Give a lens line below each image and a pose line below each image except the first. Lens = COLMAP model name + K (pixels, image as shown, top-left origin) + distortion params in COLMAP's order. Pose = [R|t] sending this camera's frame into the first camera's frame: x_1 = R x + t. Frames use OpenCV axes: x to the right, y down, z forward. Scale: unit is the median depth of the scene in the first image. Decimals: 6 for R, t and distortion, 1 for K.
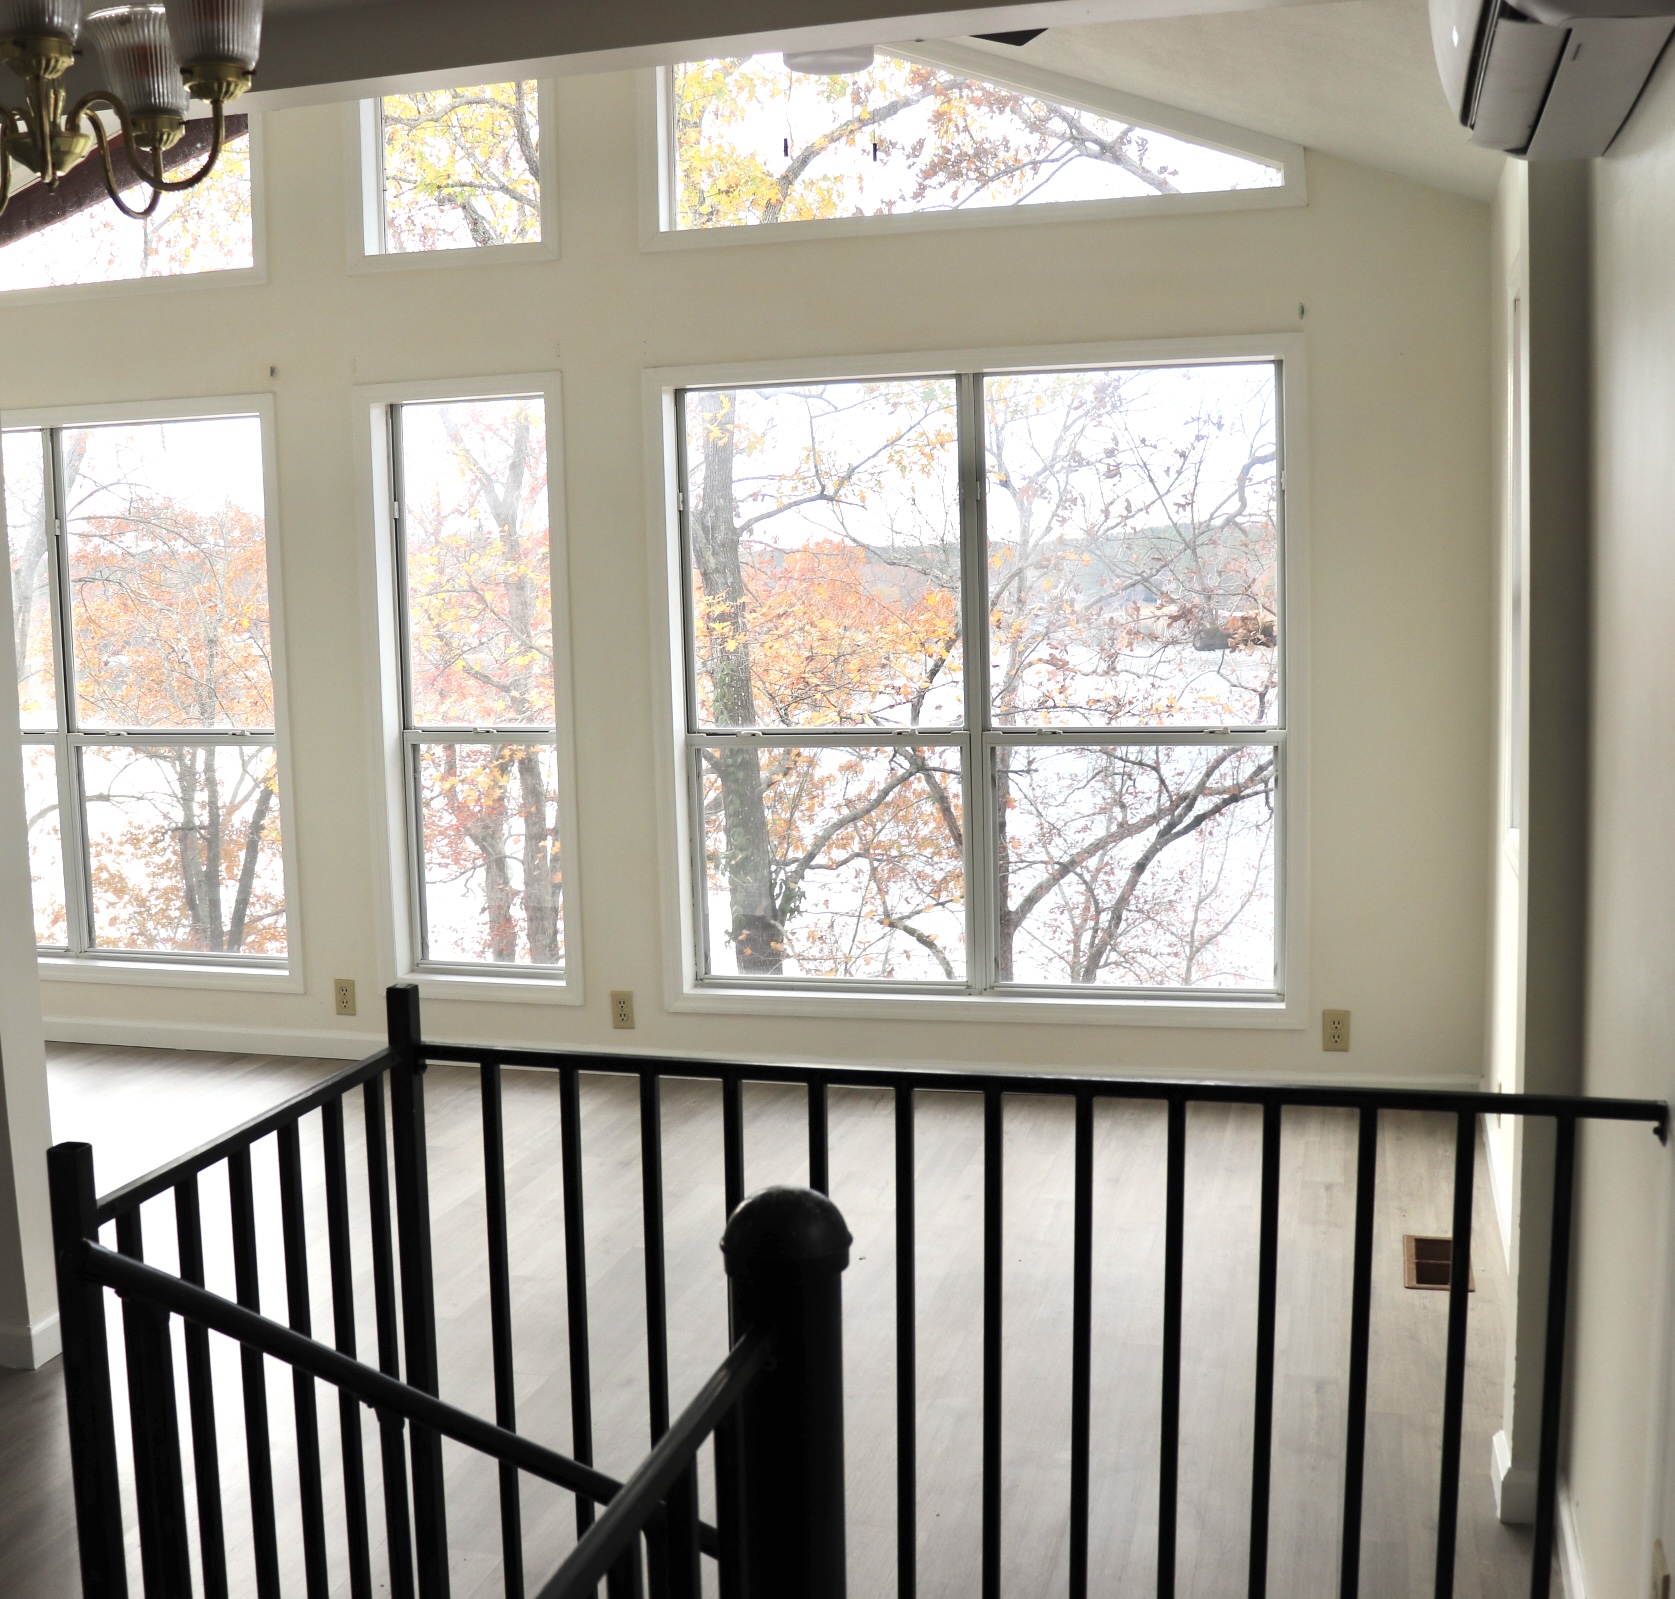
lens RADIAL K [[1957.4, 0, 837.5], [0, 1957.4, 799.5], [0, 0, 1]] dist [-0.145039, -0.002499]
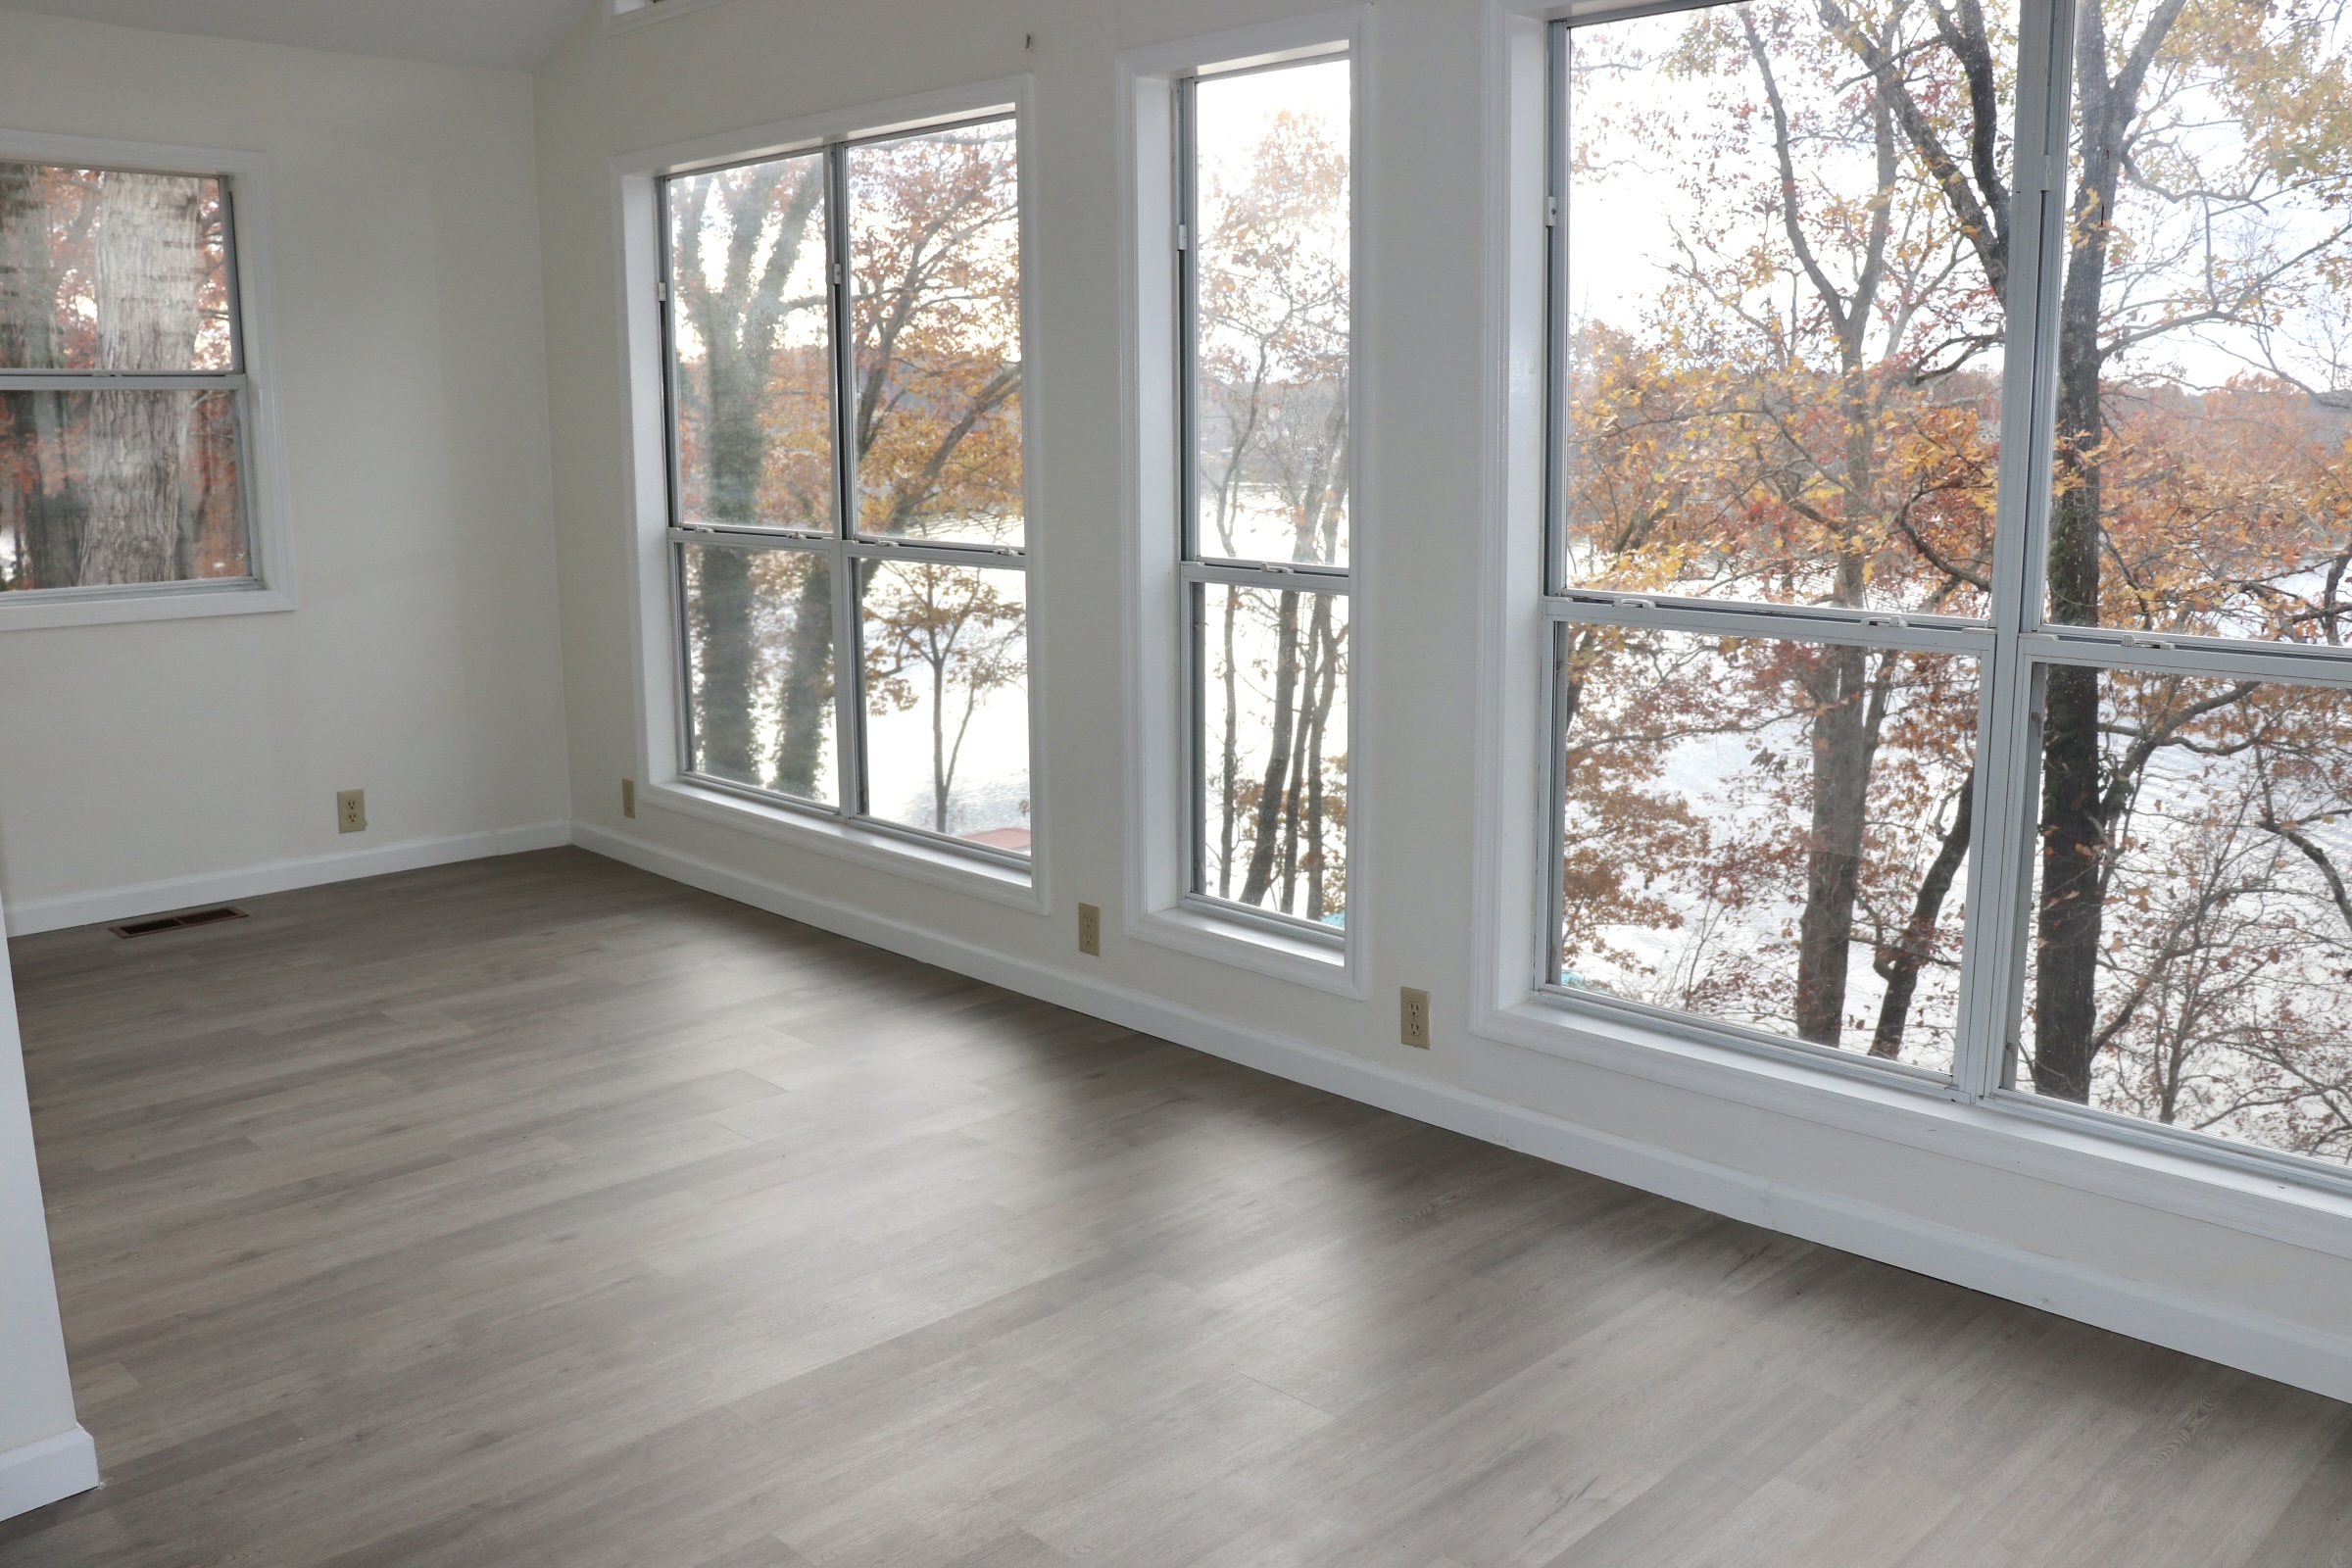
lens RADIAL K [[1948.3, 0, 1176.0], [0, 1948.3, 784.0], [0, 0, 1]] dist [-0.175854, 0.173724]
pose [[0.861726, 0.113141, -0.494599, 0.020716], [-0.072587, 0.992283, 0.100522, -0.004352], [0.502155, -0.050720, 0.863289, 0.066810]]
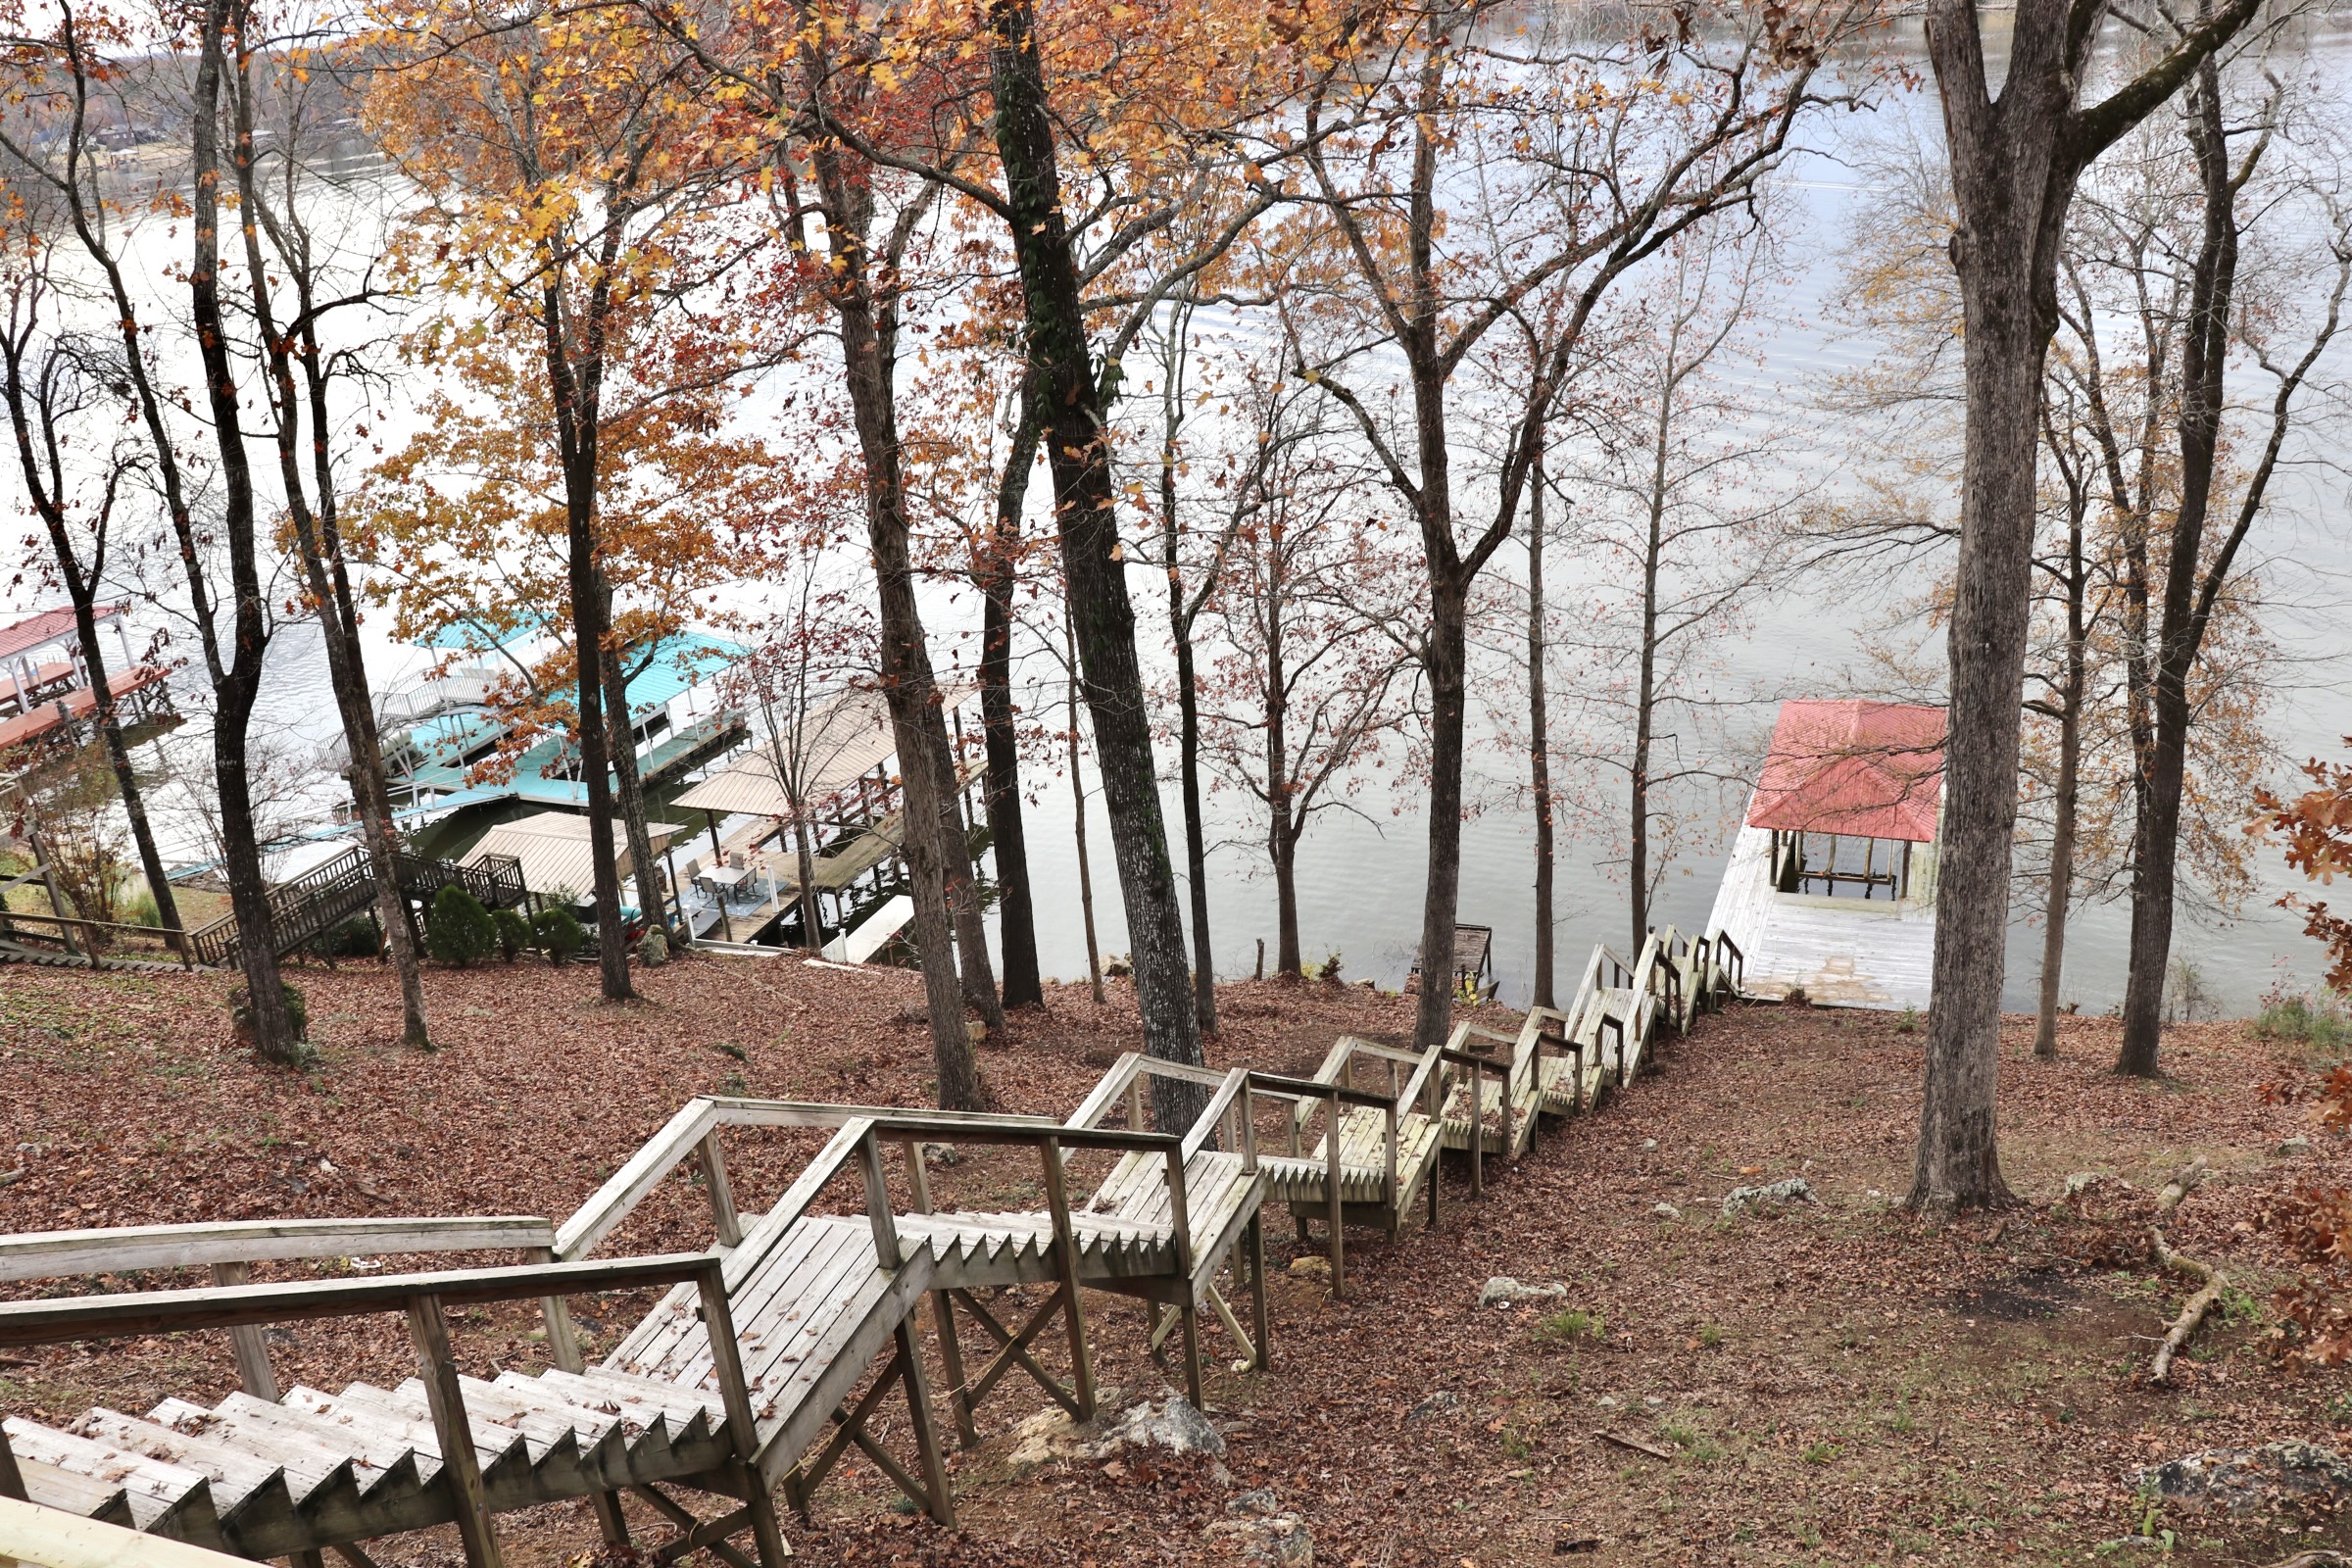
lens RADIAL K [[1948.3, 0, 1176.0], [0, 1948.3, 784.0], [0, 0, 1]] dist [-0.175854, 0.173724]
pose [[0.995323, -0.037481, -0.089033, 0.047502], [0.061120, 0.958066, 0.279954, -0.006512], [0.074807, -0.284086, 0.955876, 0.161740]]
